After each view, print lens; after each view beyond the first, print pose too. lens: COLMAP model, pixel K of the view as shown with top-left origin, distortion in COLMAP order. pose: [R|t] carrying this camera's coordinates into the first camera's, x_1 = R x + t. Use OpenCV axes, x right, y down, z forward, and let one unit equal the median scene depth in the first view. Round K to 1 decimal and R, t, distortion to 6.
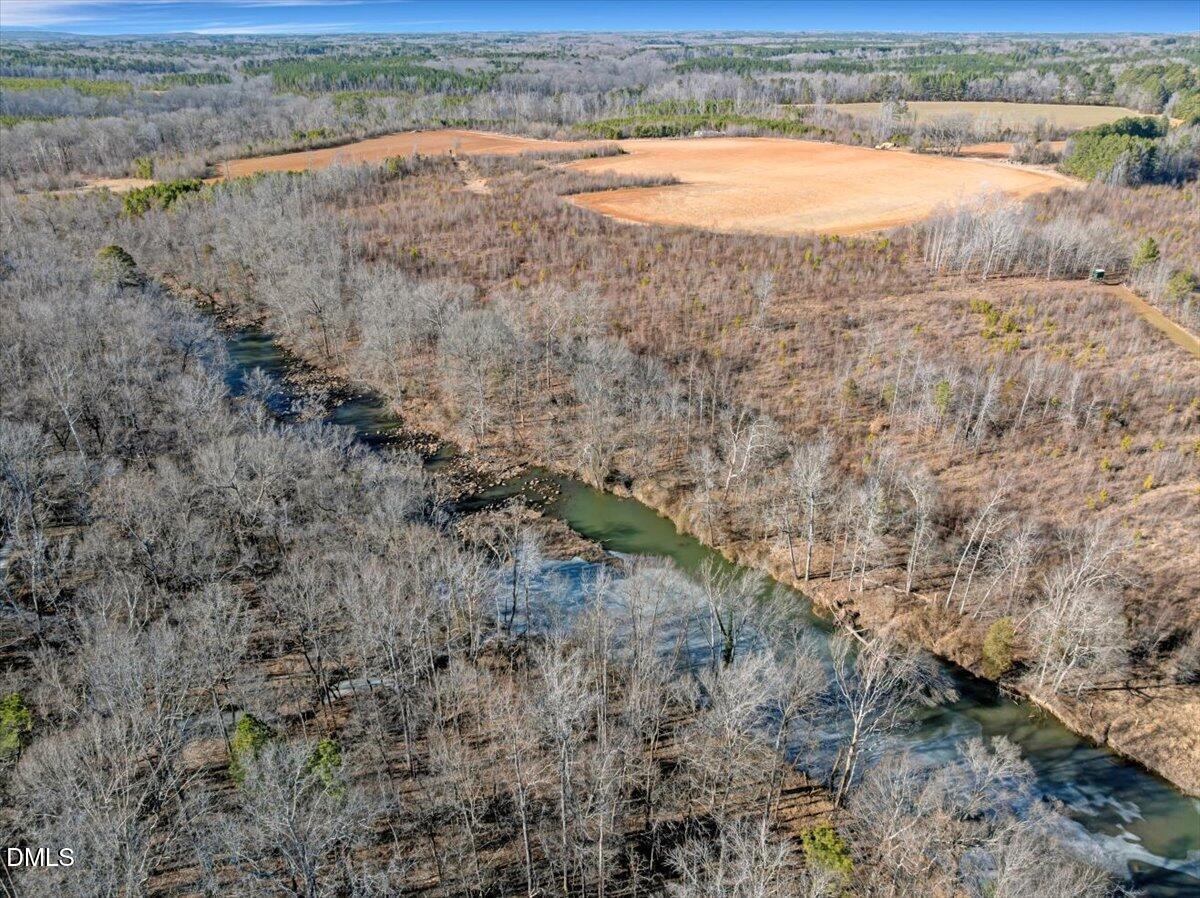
lens RADIAL K [[851.1, 0, 602.7], [0, 851.1, 444.6], [0, 0, 1]] dist [-0.061021, 0.041712]
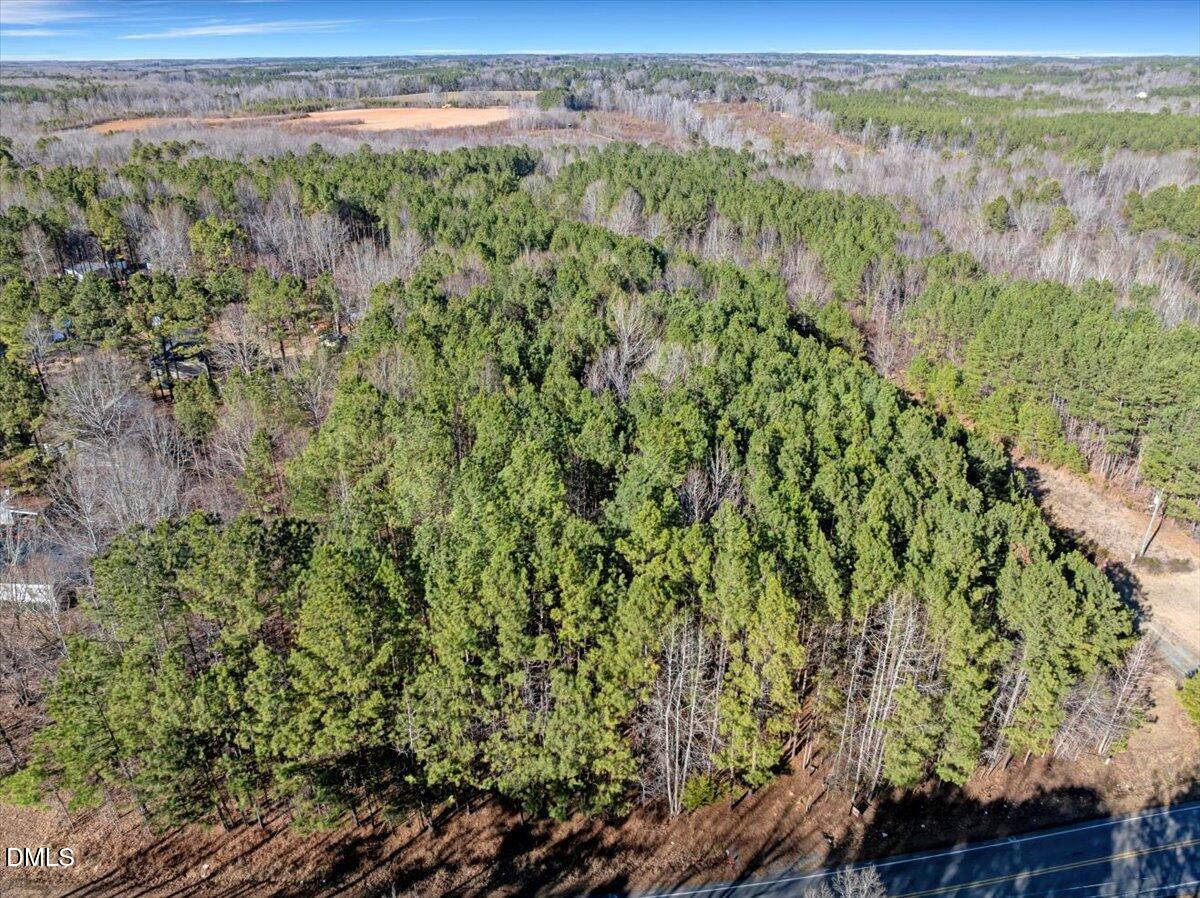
lens RADIAL K [[851.1, 0, 602.7], [0, 851.1, 444.6], [0, 0, 1]] dist [-0.061021, 0.041712]
pose [[0.822300, -0.236371, 0.517640, -0.452472], [0.249478, 0.967316, 0.045397, 0.318859], [-0.511452, 0.091810, 0.854393, -0.605129]]
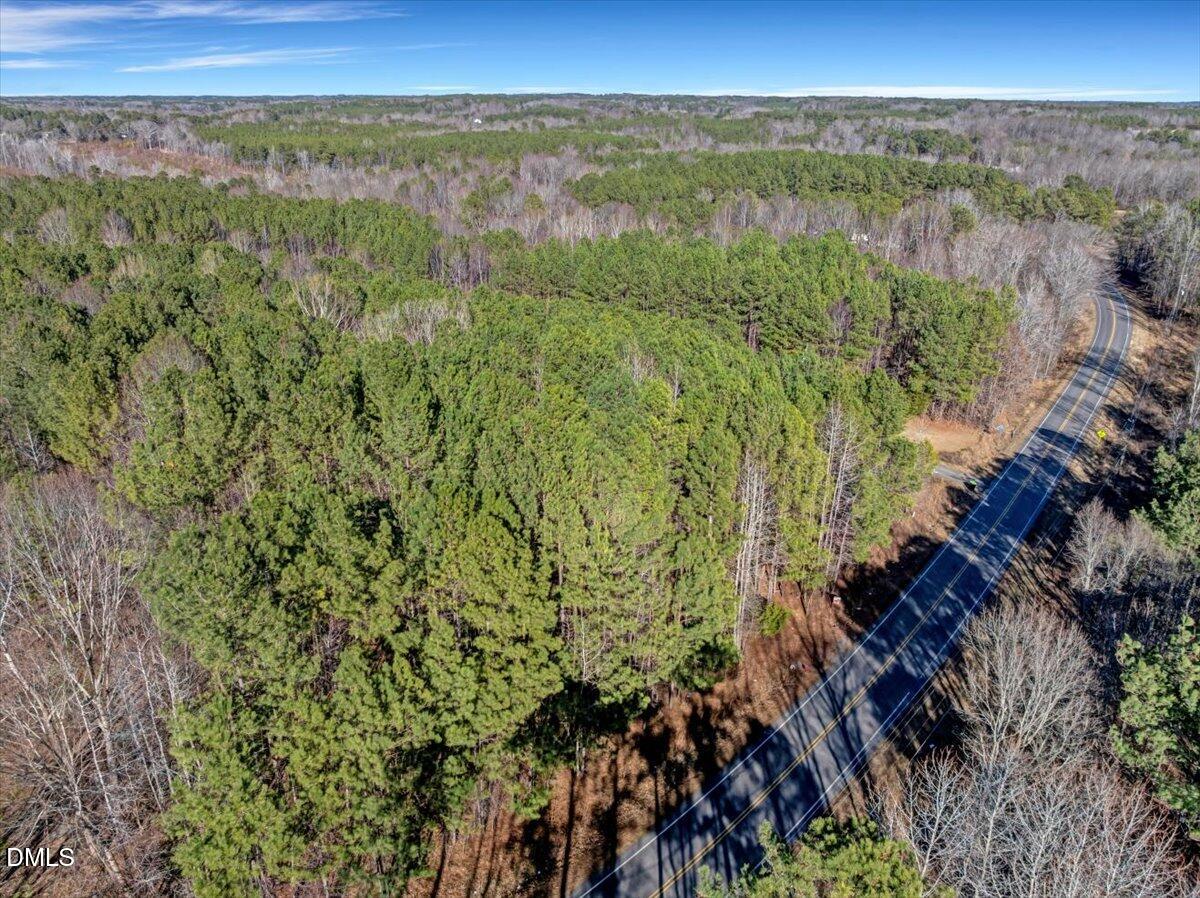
lens RADIAL K [[851.1, 0, 602.7], [0, 851.1, 444.6], [0, 0, 1]] dist [-0.061021, 0.041712]
pose [[0.257579, -0.363426, 0.895307, -0.500113], [0.423353, 0.875350, 0.233527, 0.310215], [-0.868577, 0.318879, 0.379329, -0.548509]]
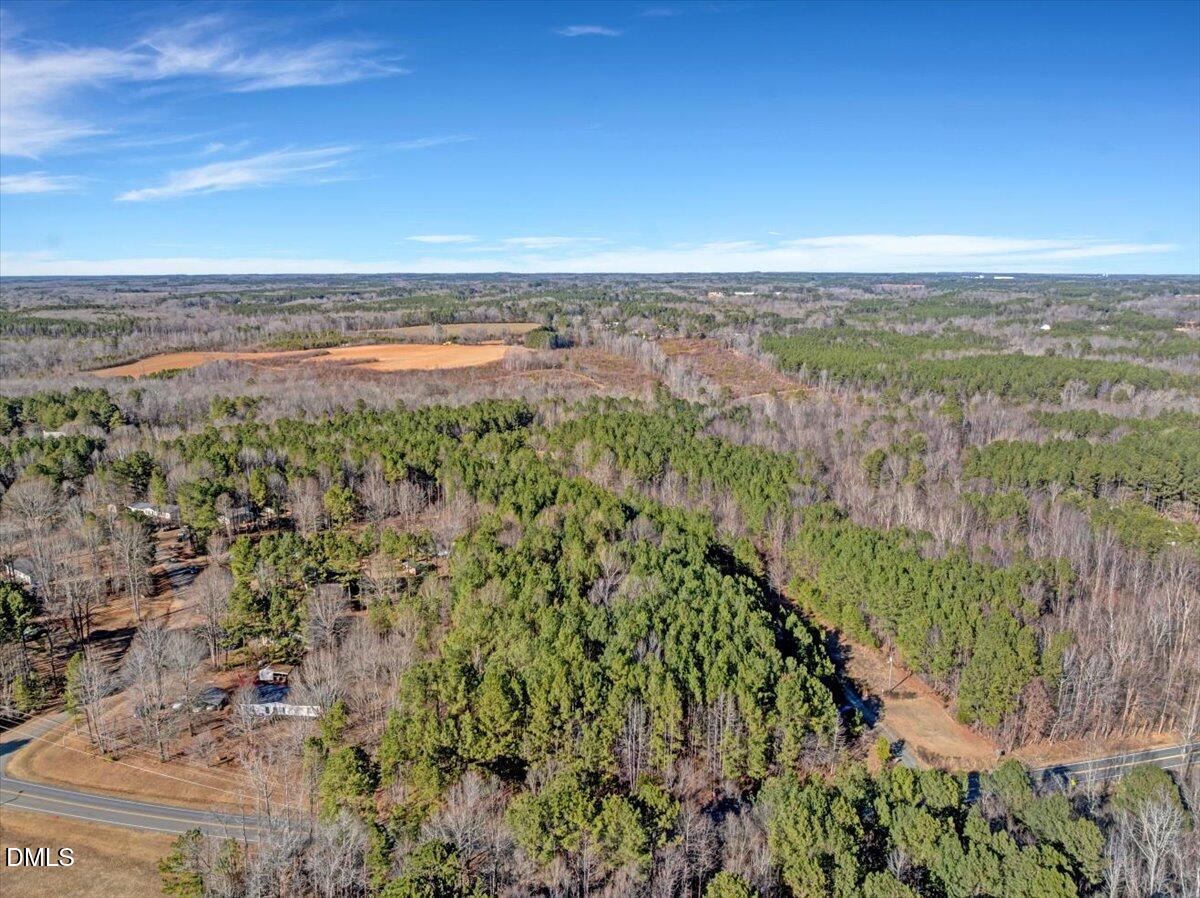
lens RADIAL K [[849.0, 0, 596.1], [0, 849.0, 442.4], [0, 0, 1]] dist [0.010050, -0.100715]
pose [[0.810857, -0.115045, 0.573826, -0.547648], [0.258540, 0.950042, -0.174863, 0.313975], [-0.525041, 0.290146, 0.800092, -0.747701]]
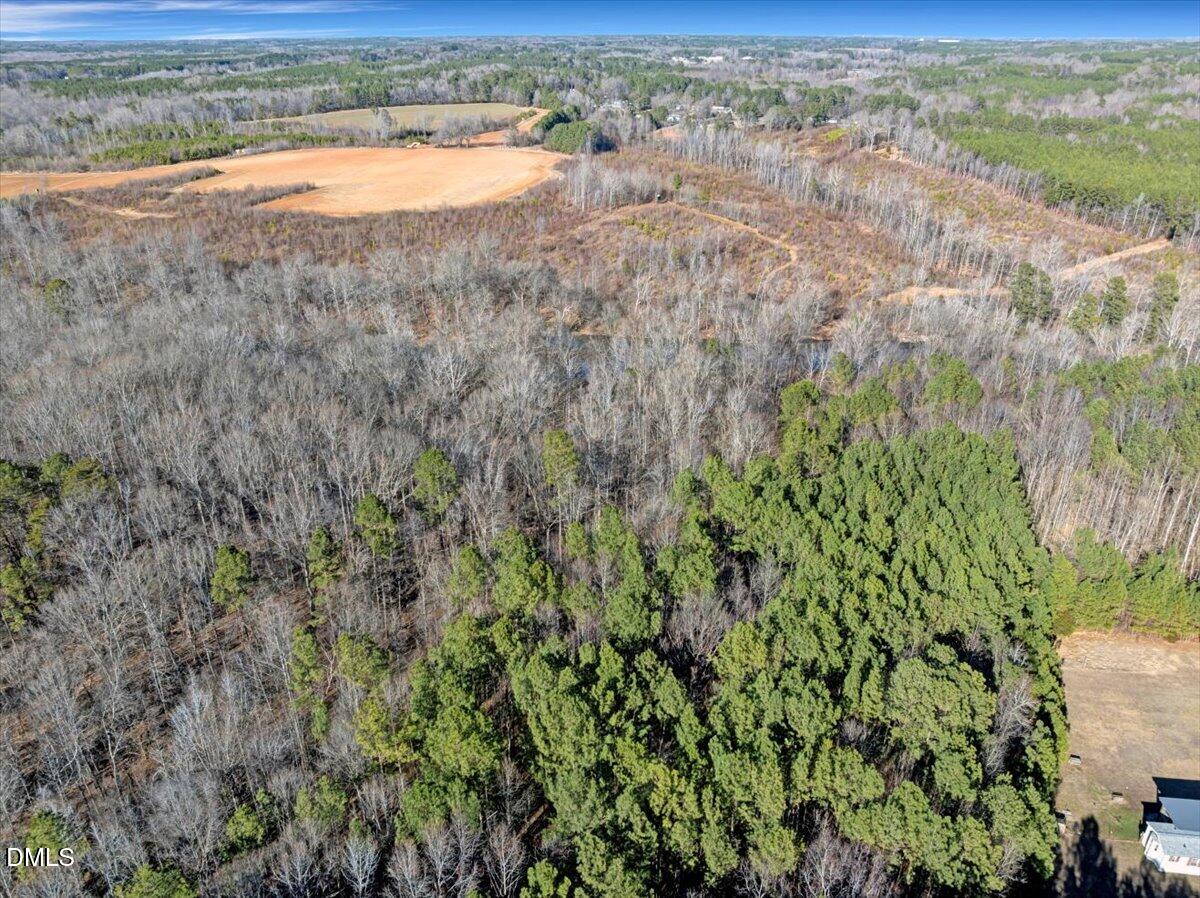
lens RADIAL K [[851.1, 0, 602.7], [0, 851.1, 444.6], [0, 0, 1]] dist [-0.061021, 0.041712]
pose [[0.729459, -0.299213, 0.615110, -0.346291], [0.302033, 0.947735, 0.102834, 0.036503], [-0.613731, 0.110771, 0.781706, -0.138578]]
